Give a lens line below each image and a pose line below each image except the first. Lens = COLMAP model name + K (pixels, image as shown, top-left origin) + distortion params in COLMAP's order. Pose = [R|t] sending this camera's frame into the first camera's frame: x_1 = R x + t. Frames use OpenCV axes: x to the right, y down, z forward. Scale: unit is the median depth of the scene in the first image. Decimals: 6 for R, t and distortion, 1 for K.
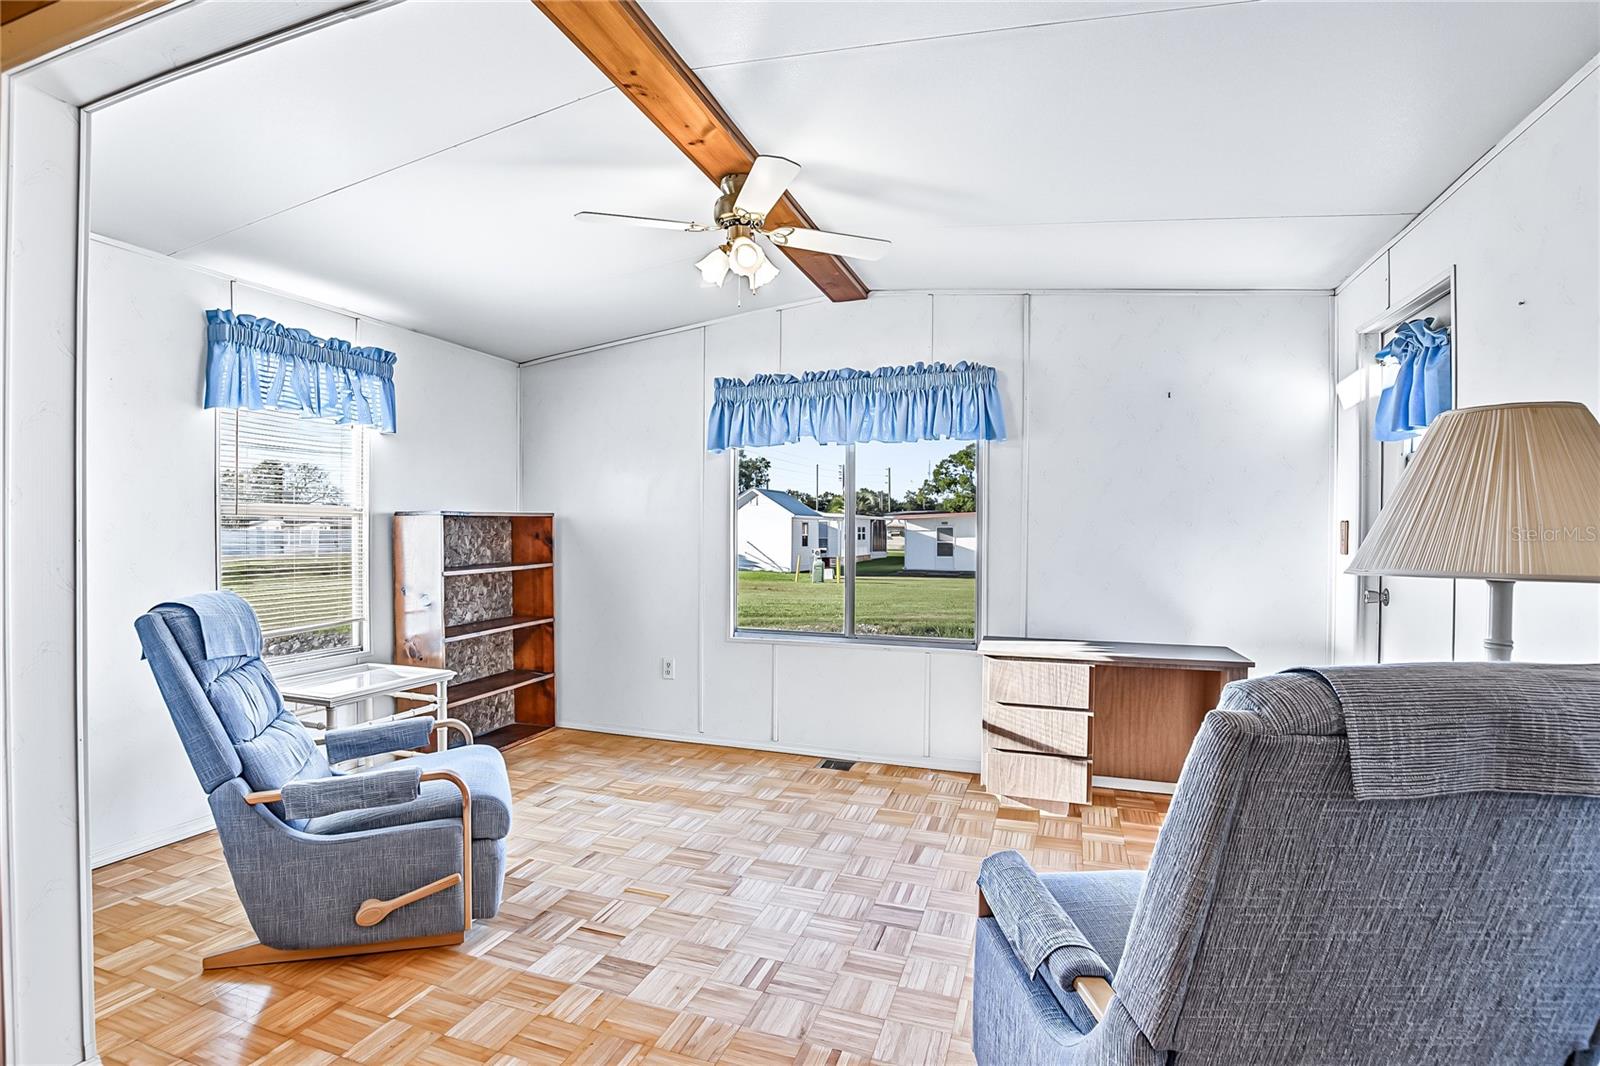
lens RADIAL K [[792.4, 0, 728.8], [0, 792.4, 534.1], [0, 0, 1]] dist [-0.028102, 0.002469]
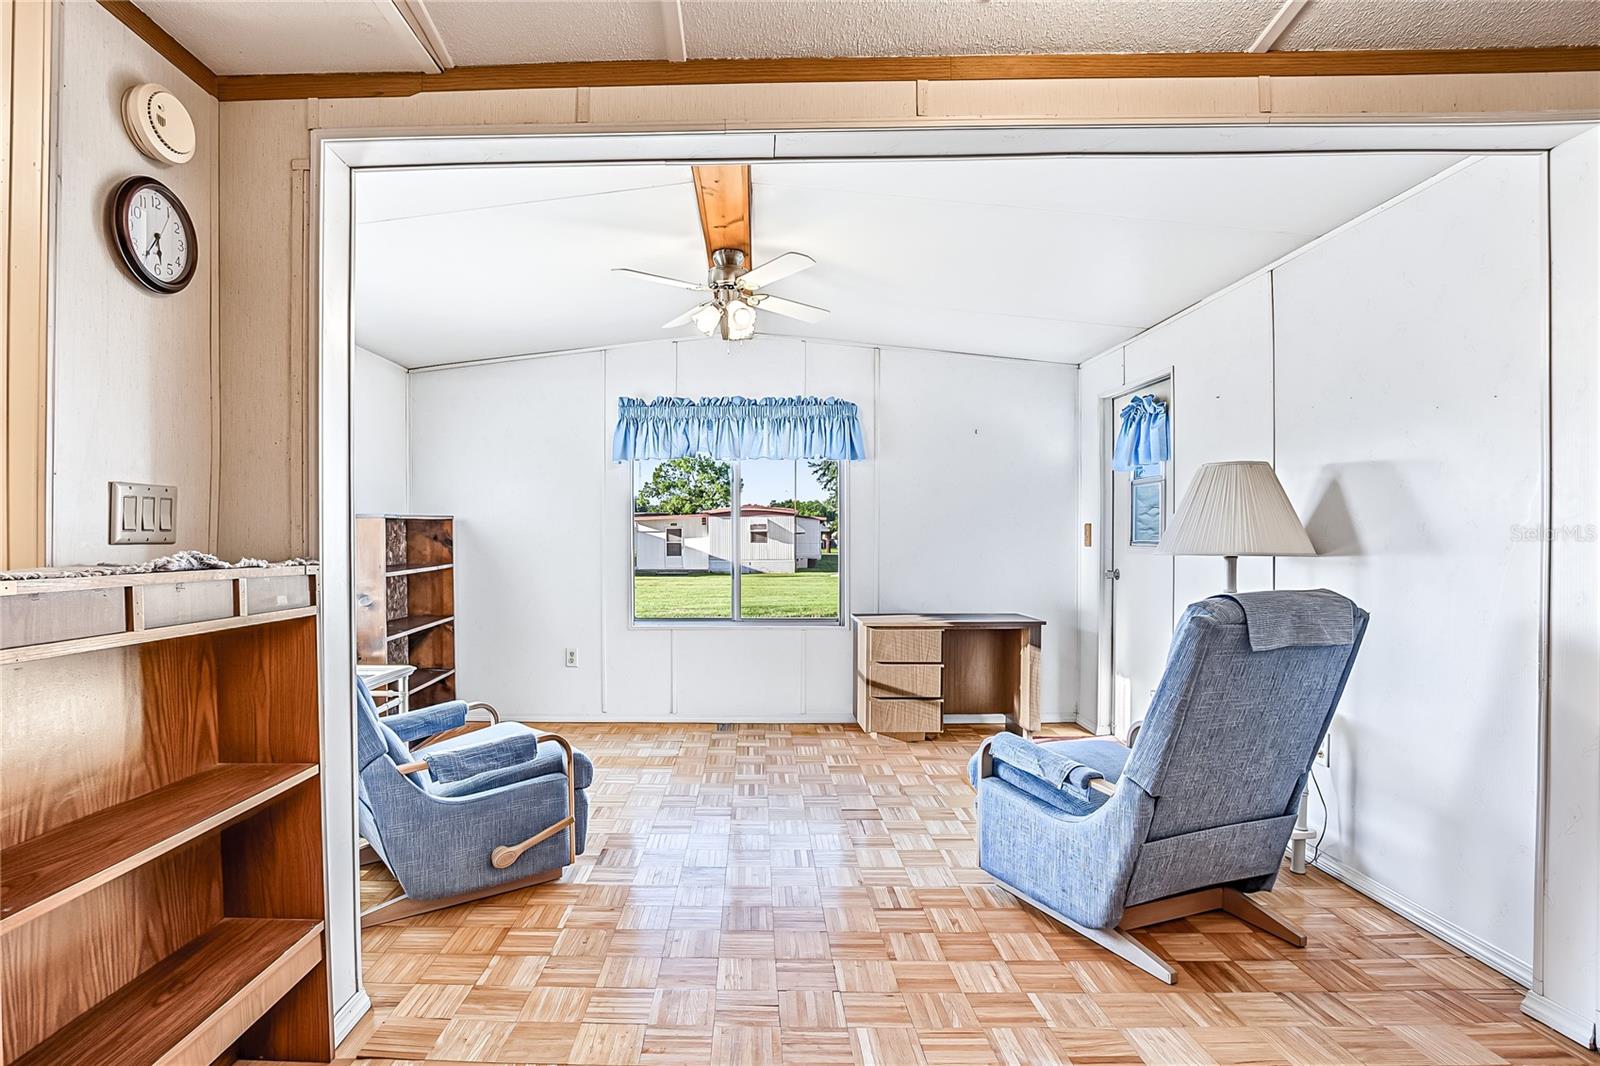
lens RADIAL K [[792.4, 0, 728.8], [0, 792.4, 534.1], [0, 0, 1]] dist [-0.028102, 0.002469]
pose [[0.936407, -0.005014, 0.350880, -0.293879], [0.005559, 0.999984, -0.000546, -0.000185], [-0.350872, 0.002461, 0.936420, -0.122242]]
